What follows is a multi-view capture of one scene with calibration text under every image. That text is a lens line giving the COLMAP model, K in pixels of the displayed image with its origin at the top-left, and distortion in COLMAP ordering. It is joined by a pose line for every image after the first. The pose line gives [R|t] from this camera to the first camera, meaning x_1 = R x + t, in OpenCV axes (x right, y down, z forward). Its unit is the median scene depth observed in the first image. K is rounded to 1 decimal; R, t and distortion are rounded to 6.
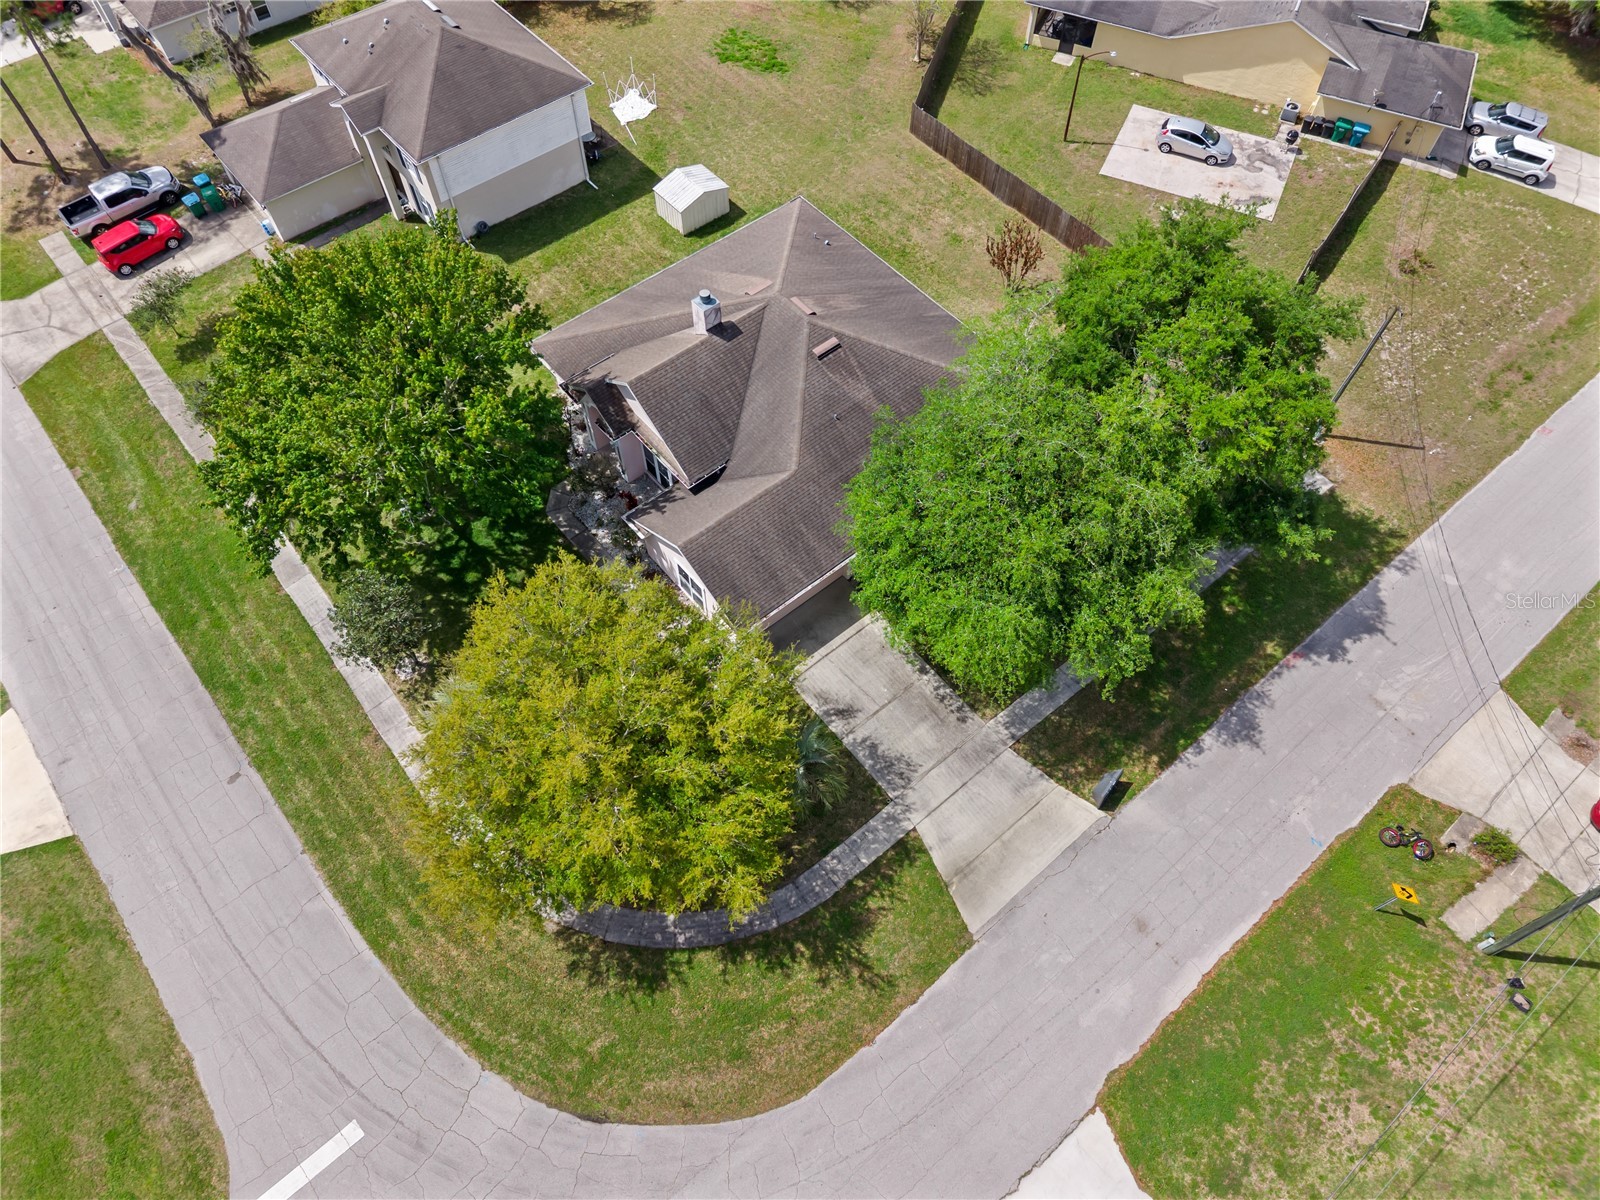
lens RADIAL K [[1066.3, 0, 800.7], [0, 1066.3, 601.7], [0, 0, 1]] dist [0.015272, -0.010154]
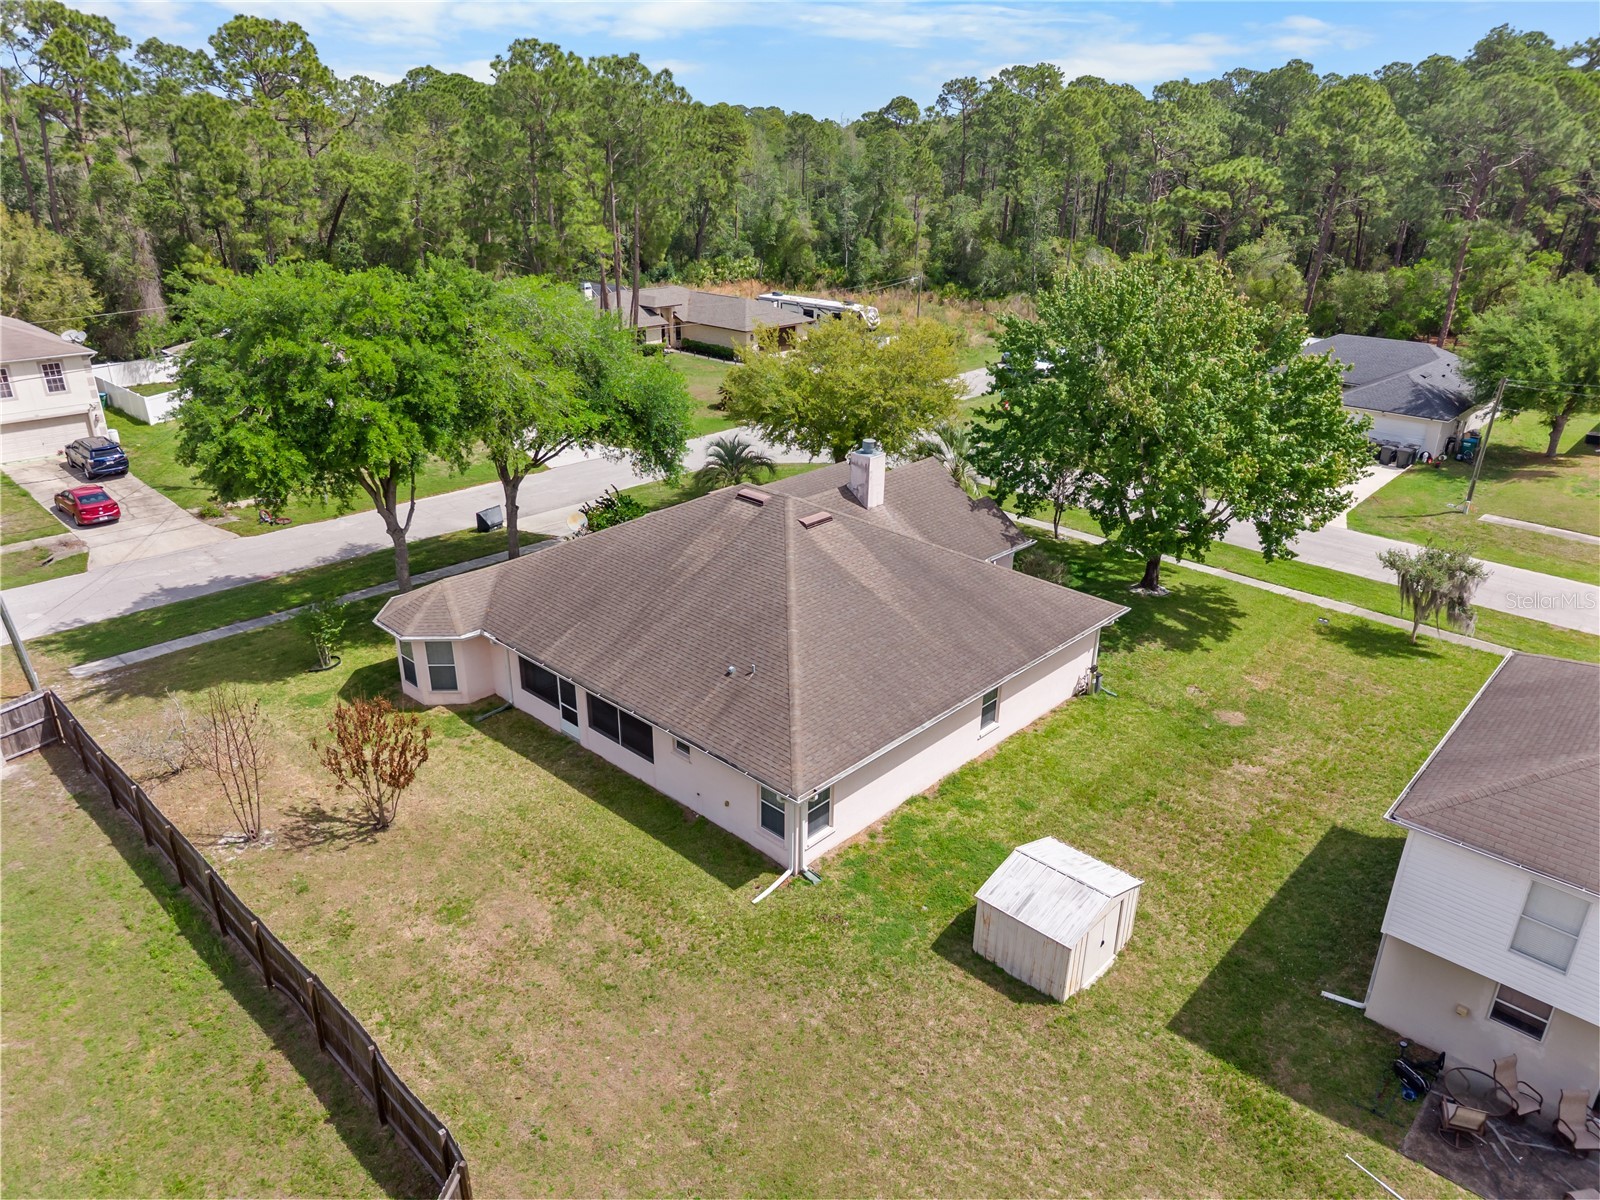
lens RADIAL K [[1066.3, 0, 795.5], [0, 1066.3, 599.1], [0, 0, 1]] dist [0.015272, -0.010154]
pose [[-0.993295, 0.034130, -0.110455, 0.061648], [-0.103935, 0.154732, 0.982474, -1.067588], [0.050622, 0.987367, -0.150148, 1.238149]]
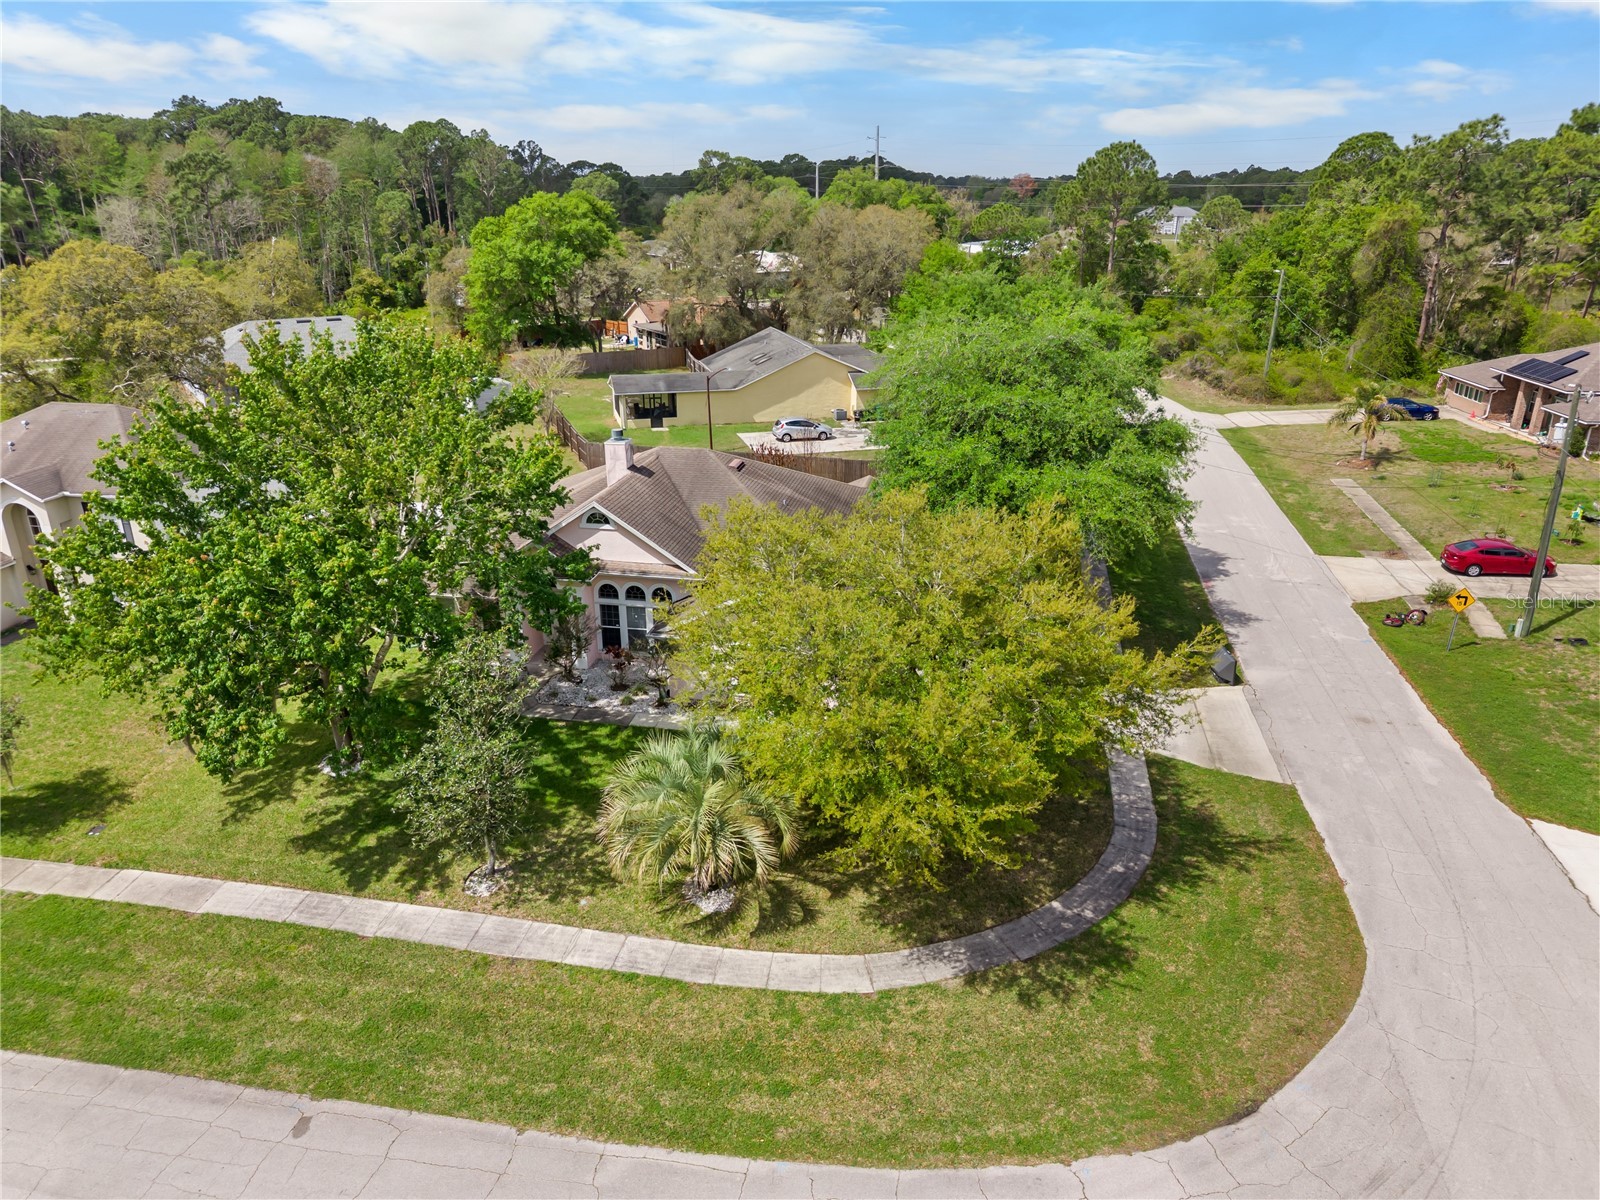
lens RADIAL K [[1066.3, 0, 798.9], [0, 1066.3, 599.7], [0, 0, 1]] dist [0.015272, -0.010154]
pose [[0.773494, -0.236001, 0.588227, -0.564337], [0.540649, 0.730030, -0.418037, 0.314065], [-0.330766, 0.641373, 0.692267, 0.374764]]
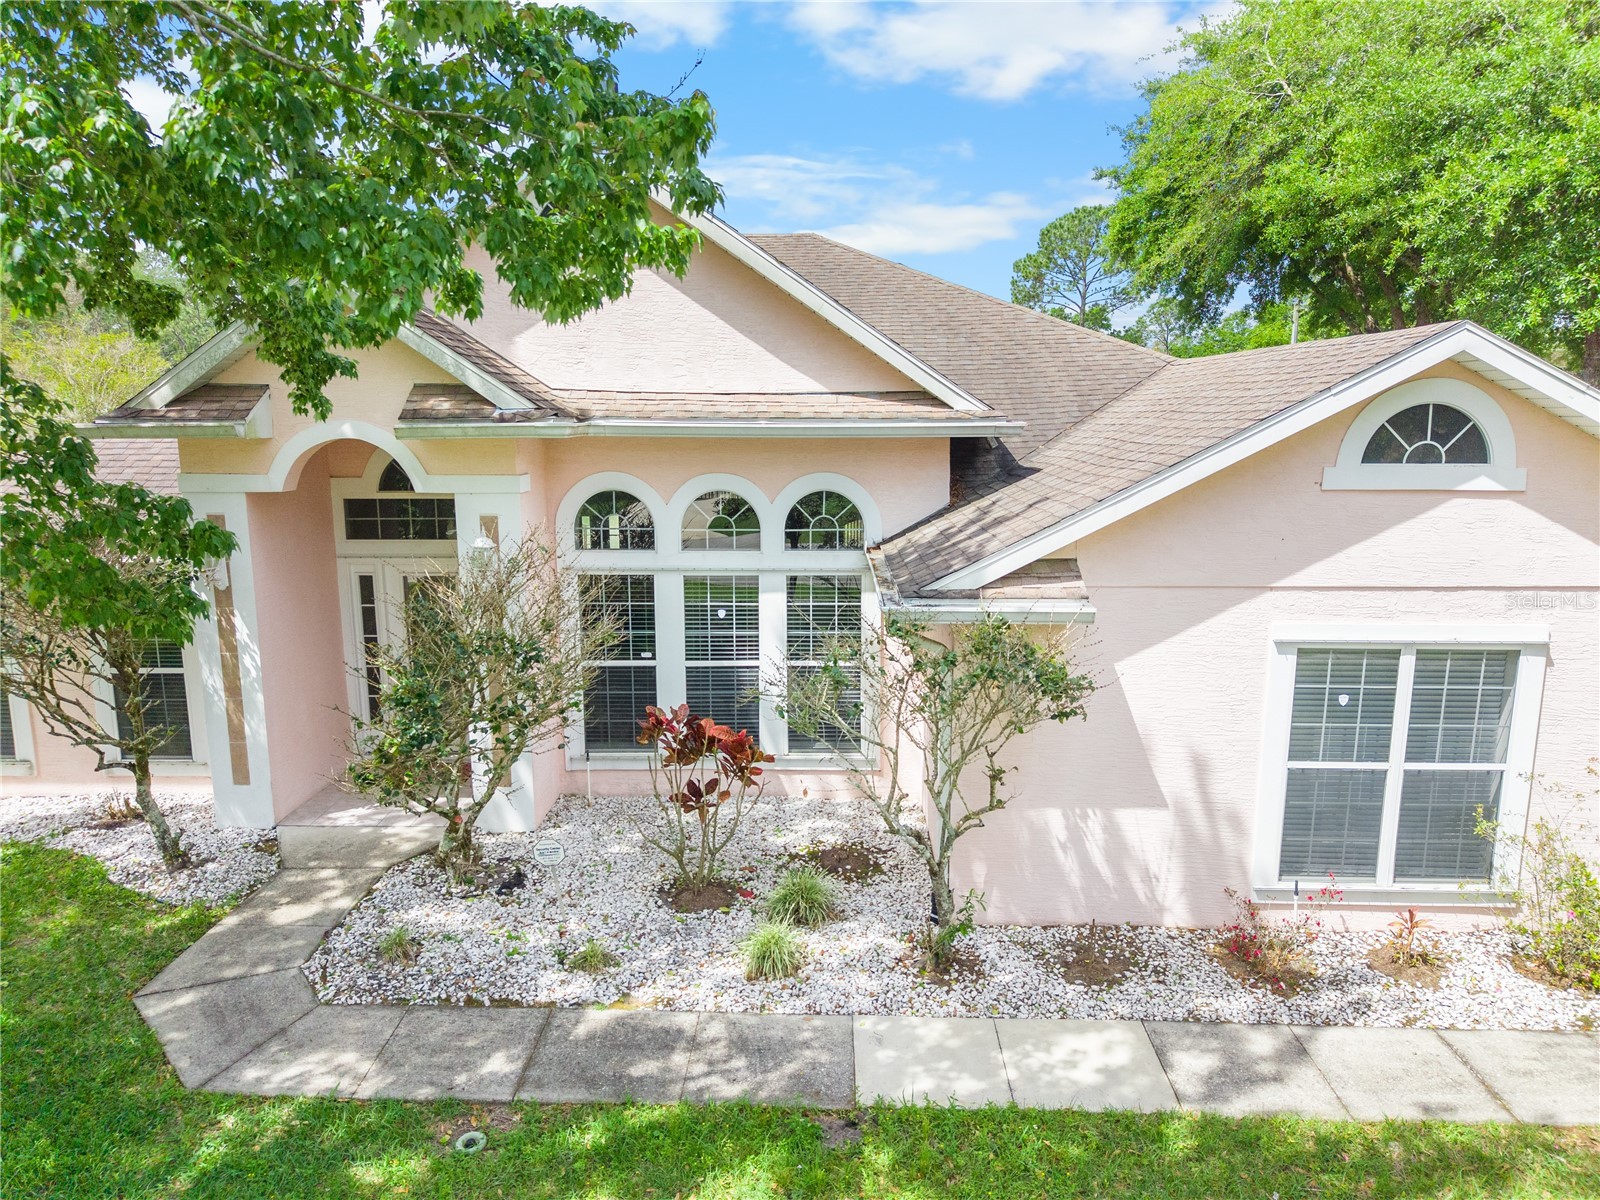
lens RADIAL K [[1066.3, 0, 800.3], [0, 1066.3, 597.2], [0, 0, 1]] dist [0.015272, -0.010154]
pose [[0.661870, -0.139998, 0.736430, -0.302794], [0.641256, 0.614526, -0.459509, -0.013942], [-0.388225, 0.776375, 0.496511, 0.934274]]
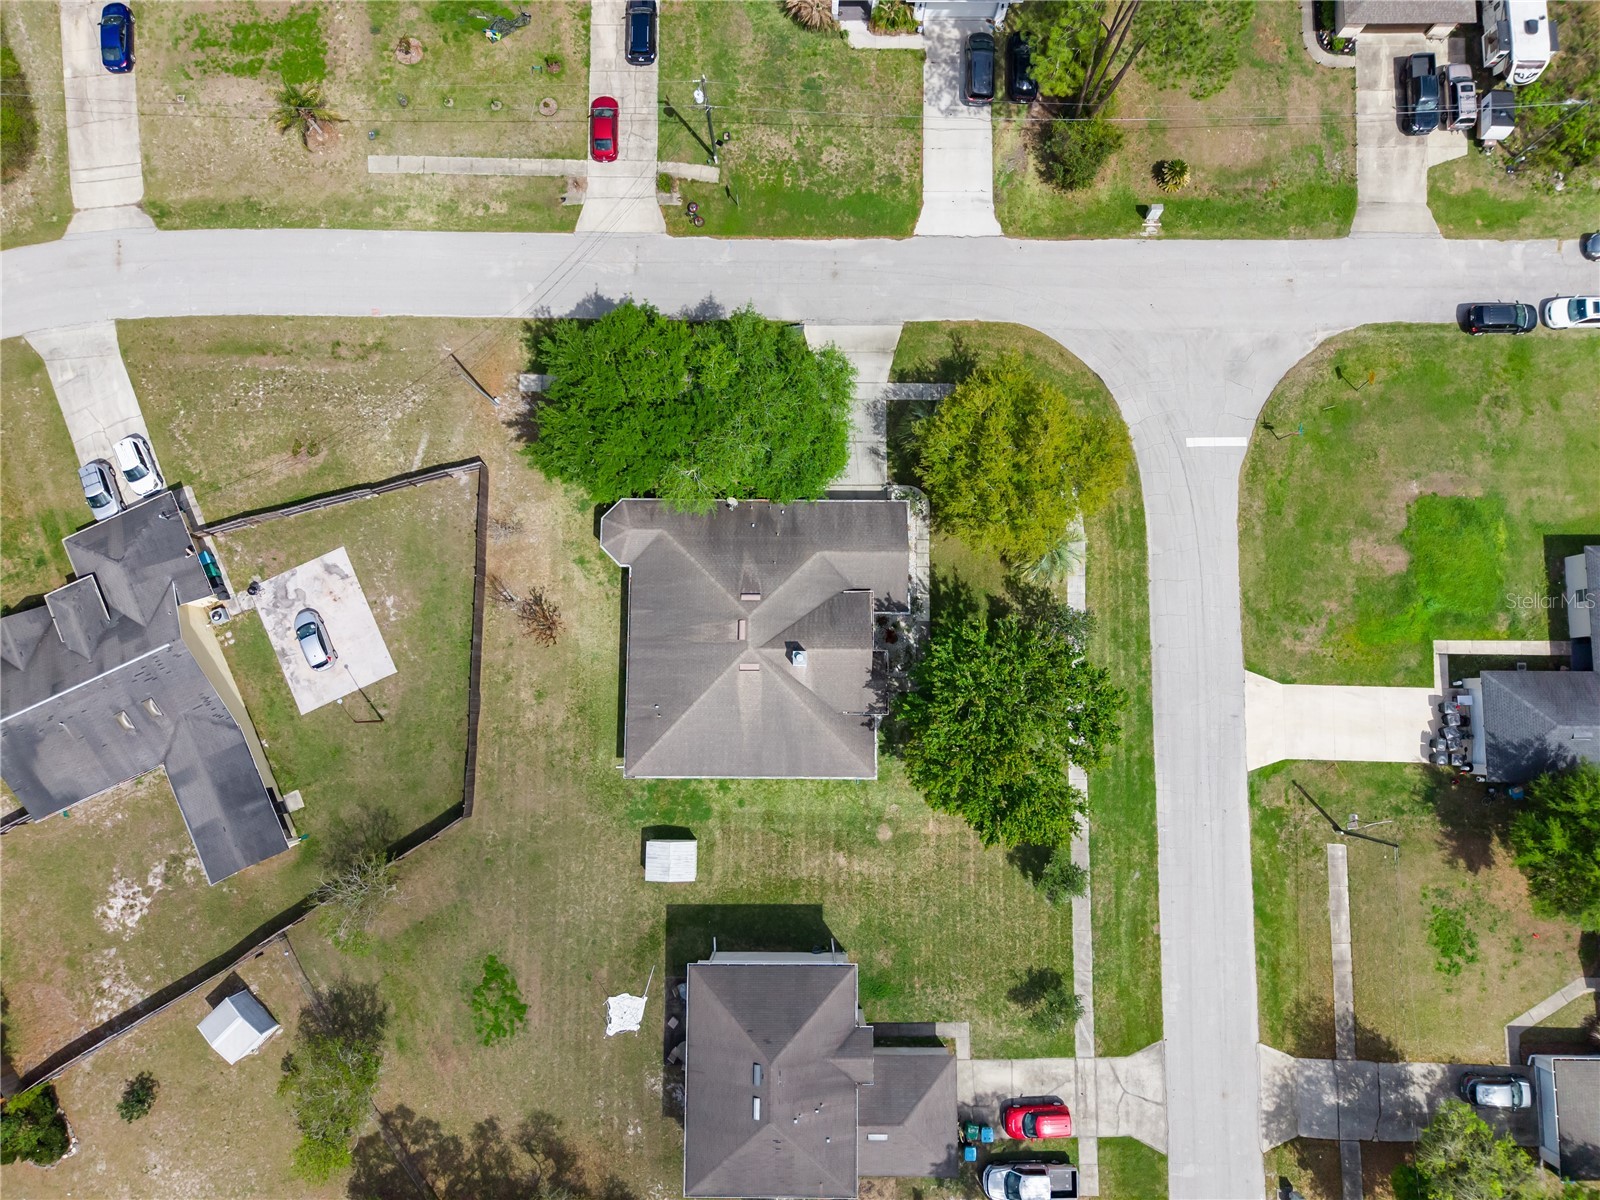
lens RADIAL K [[1066.3, 0, 792.7], [0, 1066.3, 596.2], [0, 0, 1]] dist [0.015272, -0.010154]
pose [[-0.761348, -0.644714, 0.068505, -0.126716], [0.551398, -0.588301, 0.591492, -1.123635], [-0.341042, 0.488105, 0.803396, -0.242380]]
